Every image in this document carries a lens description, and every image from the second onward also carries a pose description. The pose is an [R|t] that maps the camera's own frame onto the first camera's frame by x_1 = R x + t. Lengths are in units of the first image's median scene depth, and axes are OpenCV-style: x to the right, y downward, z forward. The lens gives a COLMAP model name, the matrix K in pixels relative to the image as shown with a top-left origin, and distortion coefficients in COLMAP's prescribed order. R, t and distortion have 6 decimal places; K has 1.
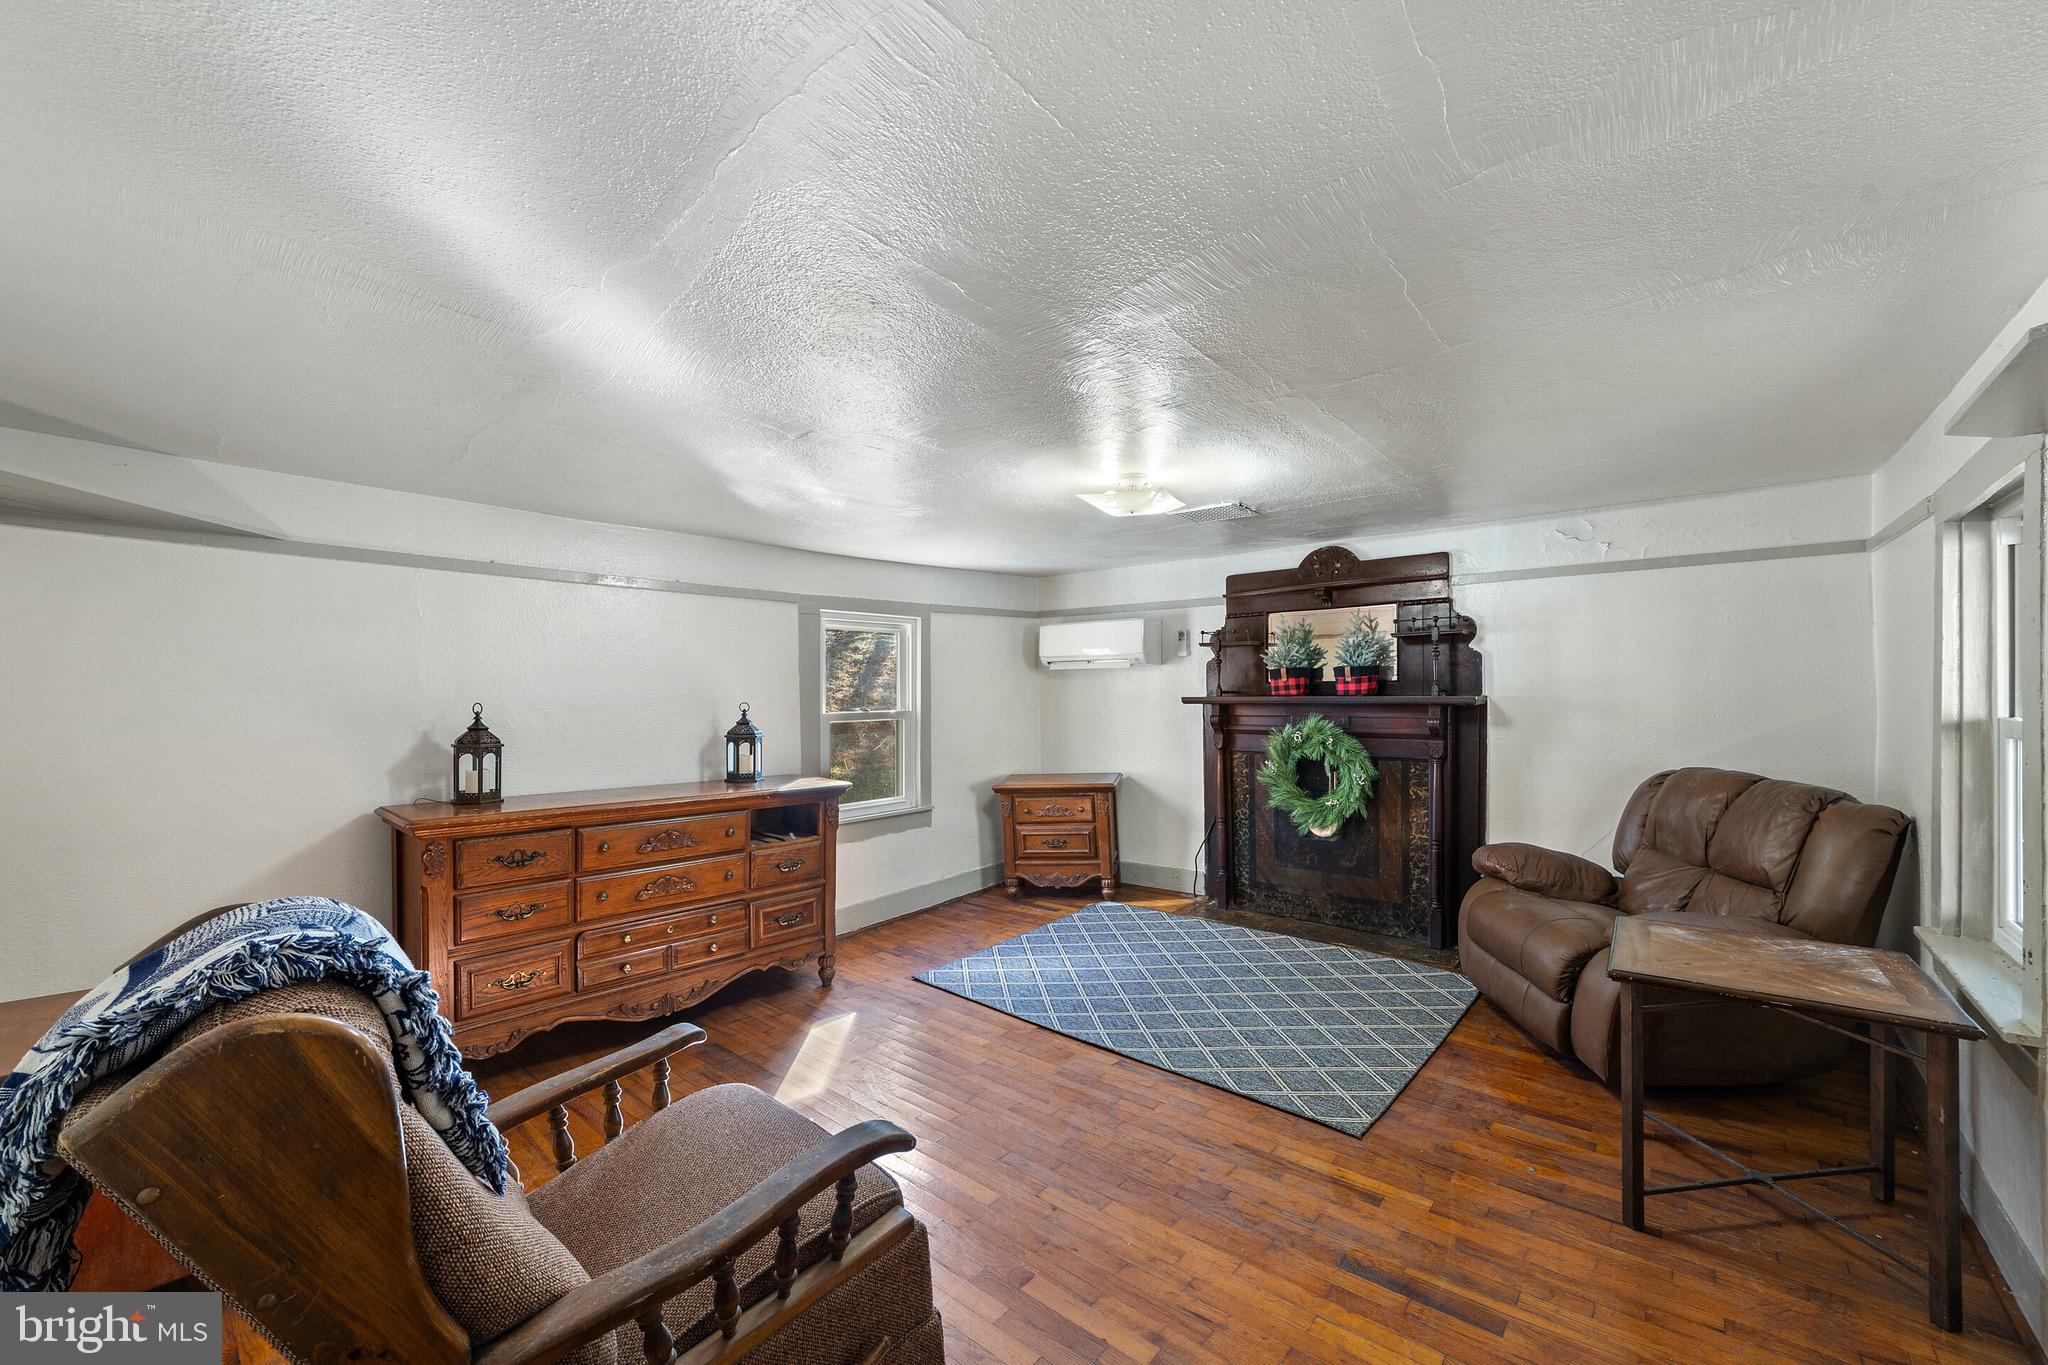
lens RADIAL K [[803.2, 0, 1034.7], [0, 803.2, 695.7], [0, 0, 1]] dist [-0.015574, 0.000744]
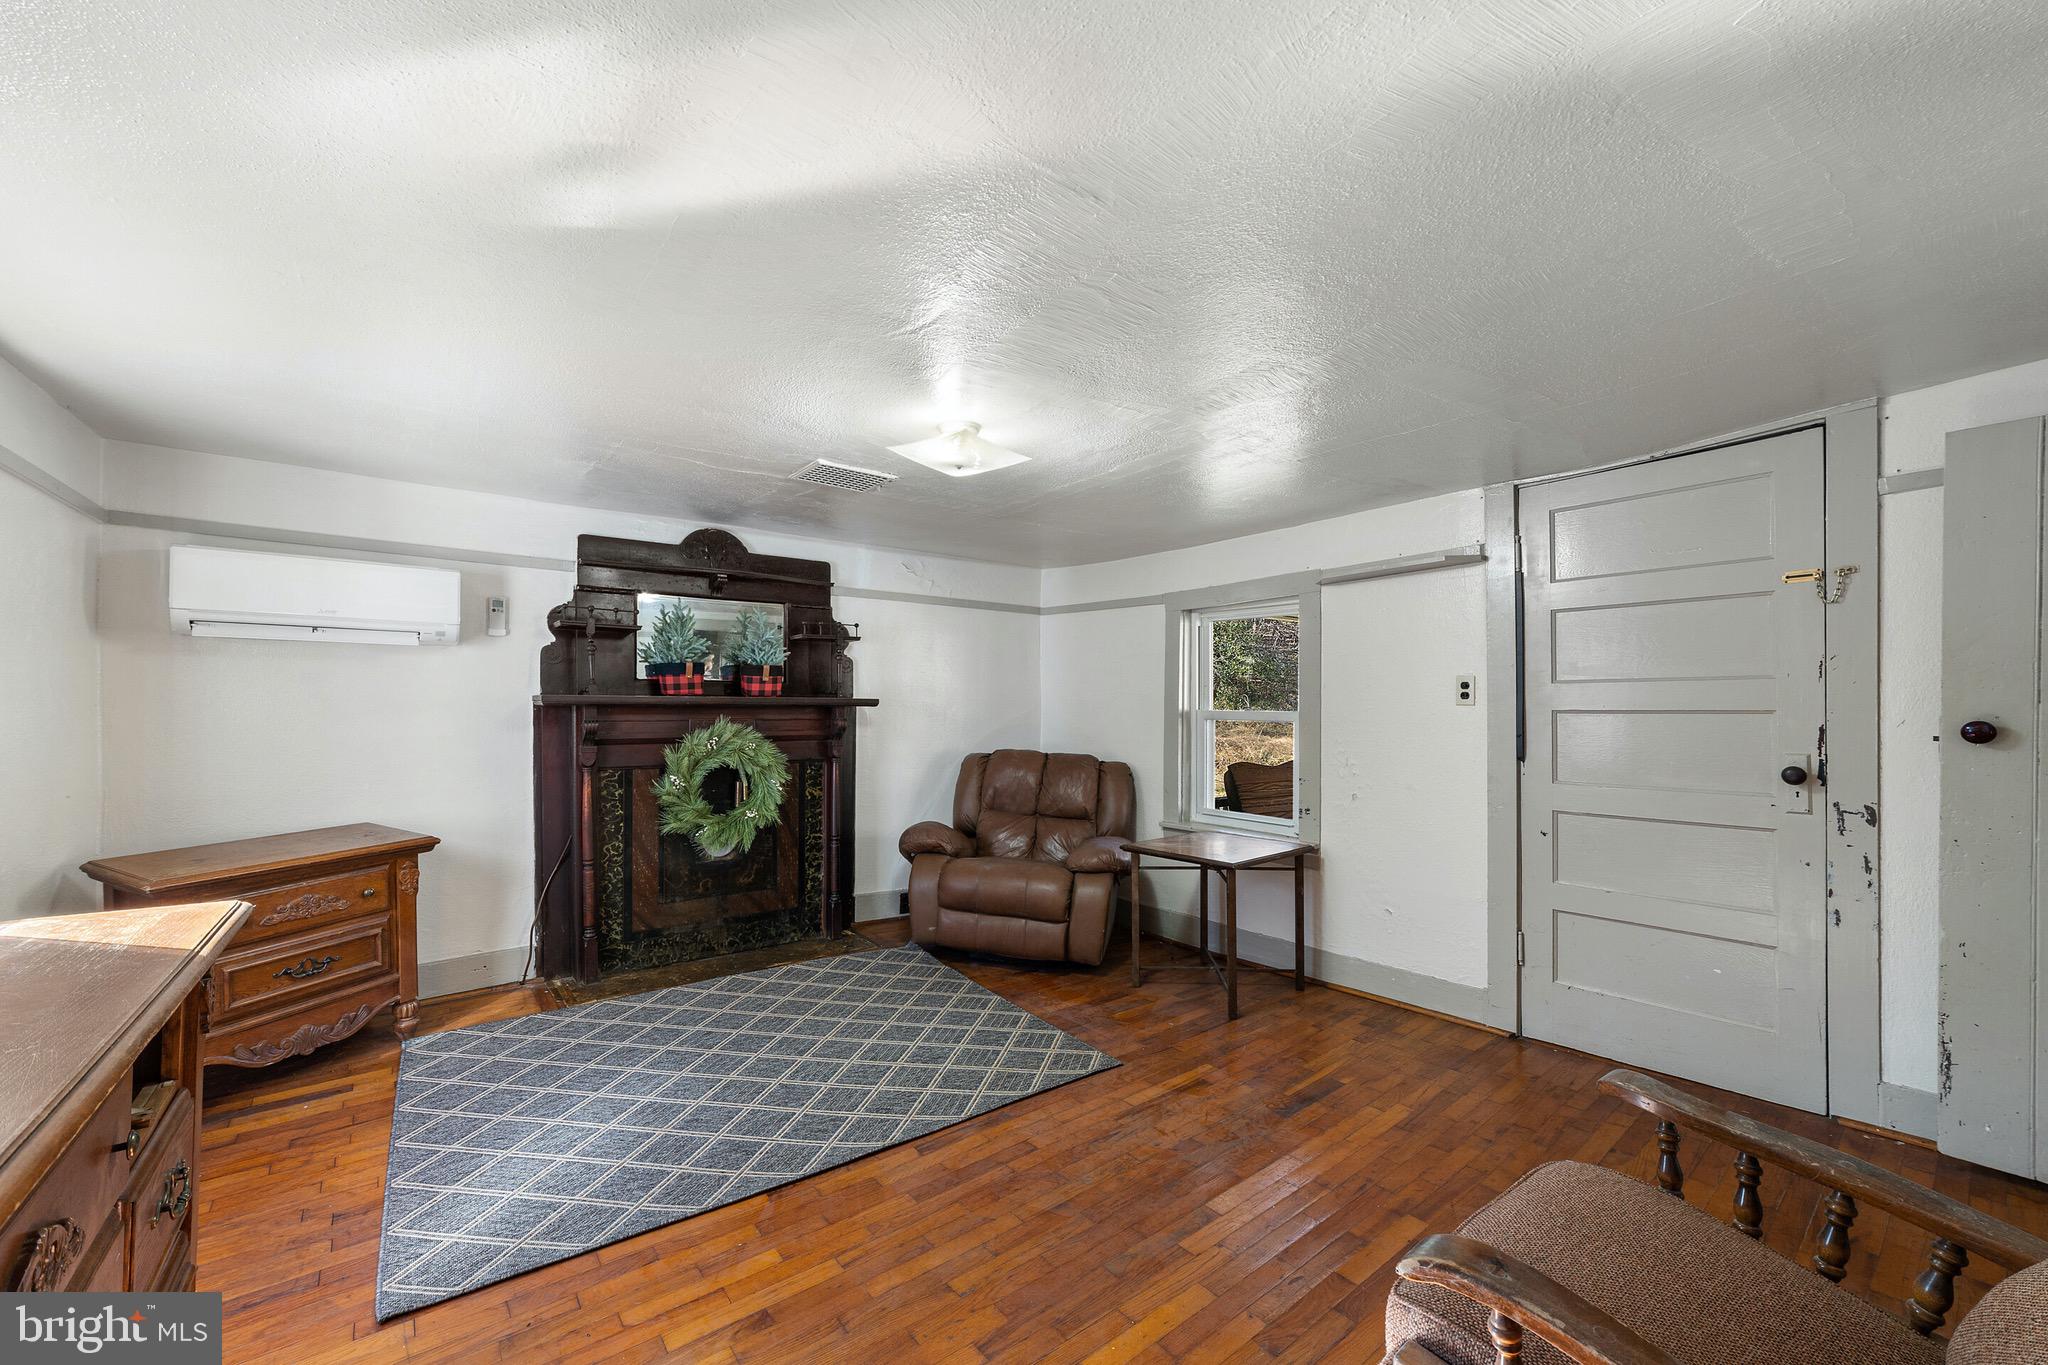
lens RADIAL K [[803.2, 0, 1036.4], [0, 803.2, 693.1], [0, 0, 1]] dist [-0.015574, 0.000744]
pose [[0.204127, 0.022172, 0.978693, -0.458131], [-0.002783, 0.999753, -0.022069, 0.015715], [-0.978940, 0.001781, 0.204138, 0.503570]]
